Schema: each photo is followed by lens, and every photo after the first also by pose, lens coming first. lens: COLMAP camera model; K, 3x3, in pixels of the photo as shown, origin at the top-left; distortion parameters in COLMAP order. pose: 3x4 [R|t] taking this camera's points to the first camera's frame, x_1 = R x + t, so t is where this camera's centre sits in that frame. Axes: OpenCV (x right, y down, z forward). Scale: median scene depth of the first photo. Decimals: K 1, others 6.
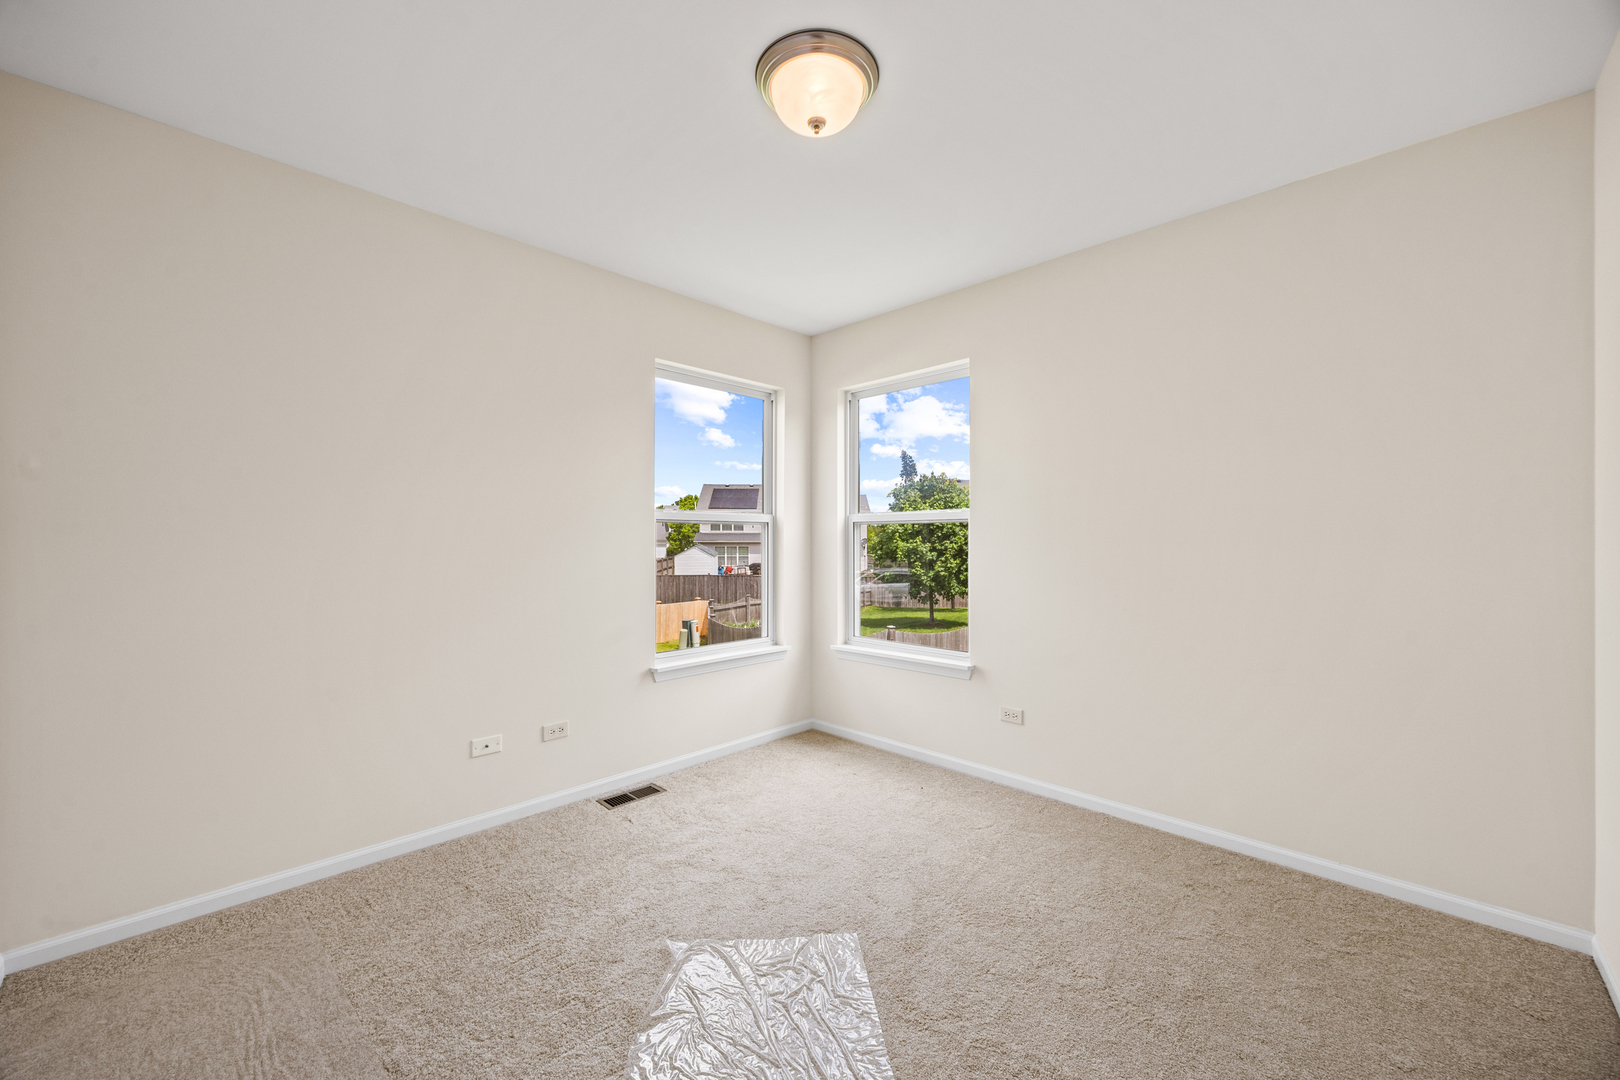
lens RADIAL K [[631.5, 0, 810.0], [0, 631.5, 540.0], [0, 0, 1]] dist [0.000392, 0.000108]
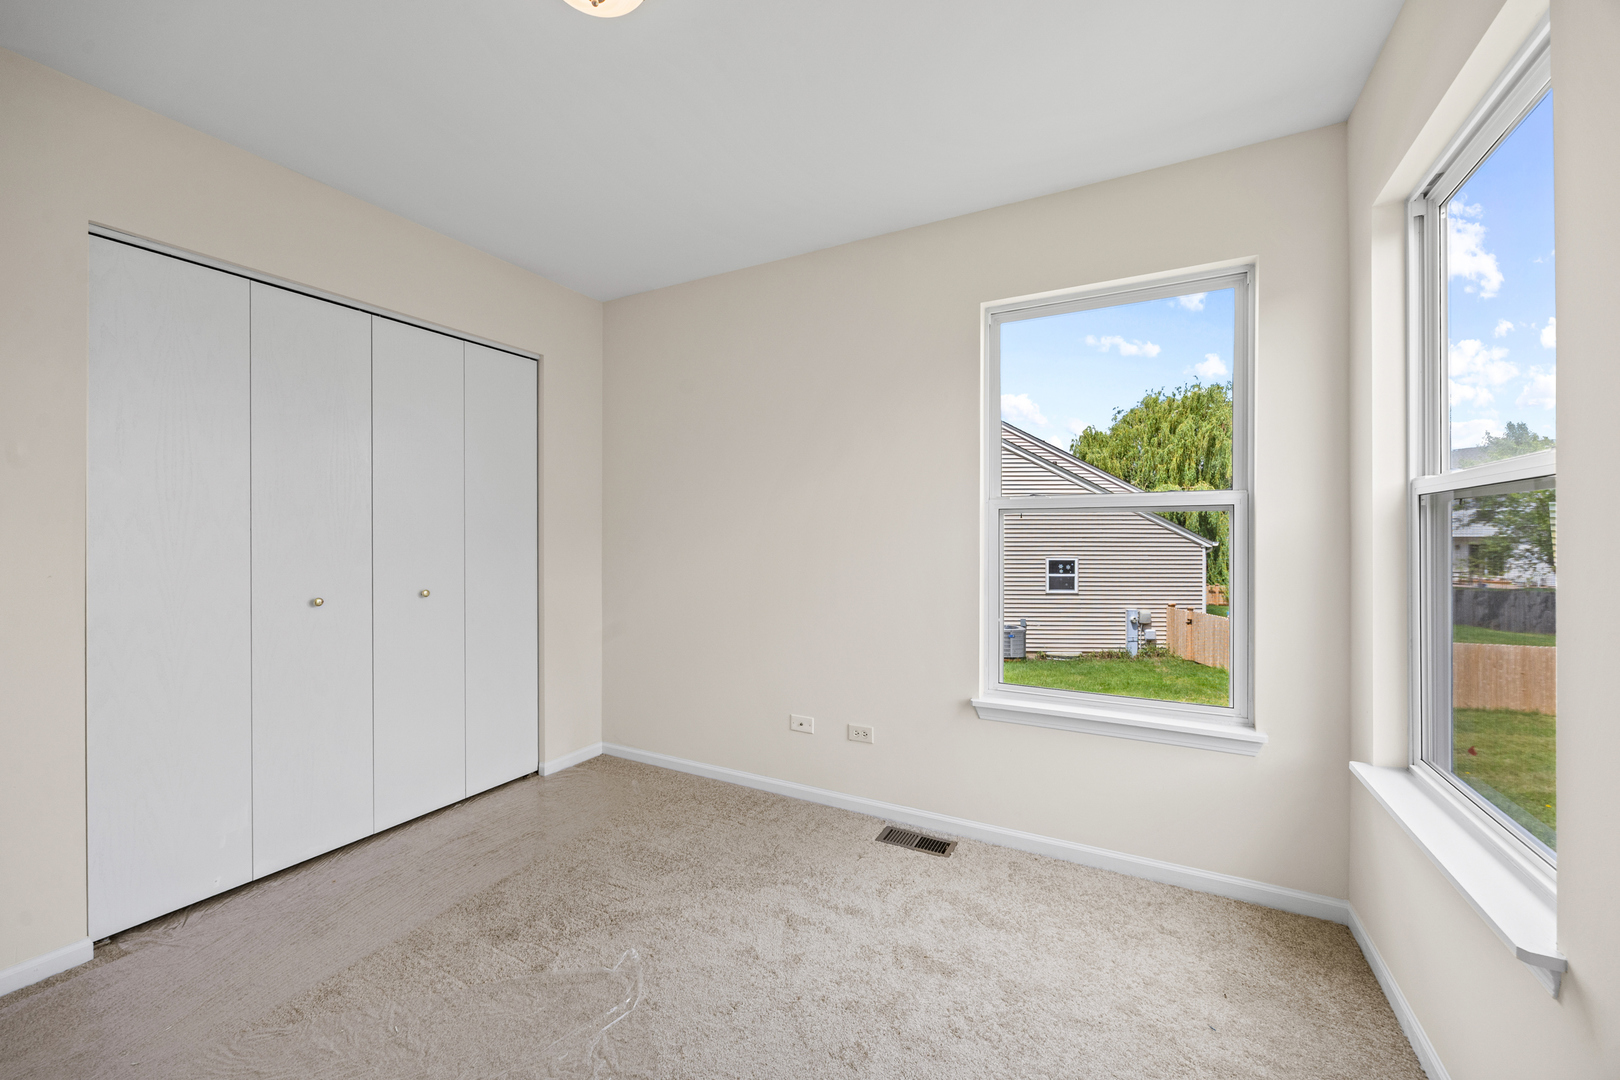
lens RADIAL K [[631.5, 0, 810.0], [0, 631.5, 540.0], [0, 0, 1]] dist [0.000392, 0.000108]
pose [[0.273671, -0.001529, -0.961822, 0.480556], [-0.005725, 0.999978, -0.003219, 0.009271], [0.961806, 0.006387, 0.273657, 0.625931]]
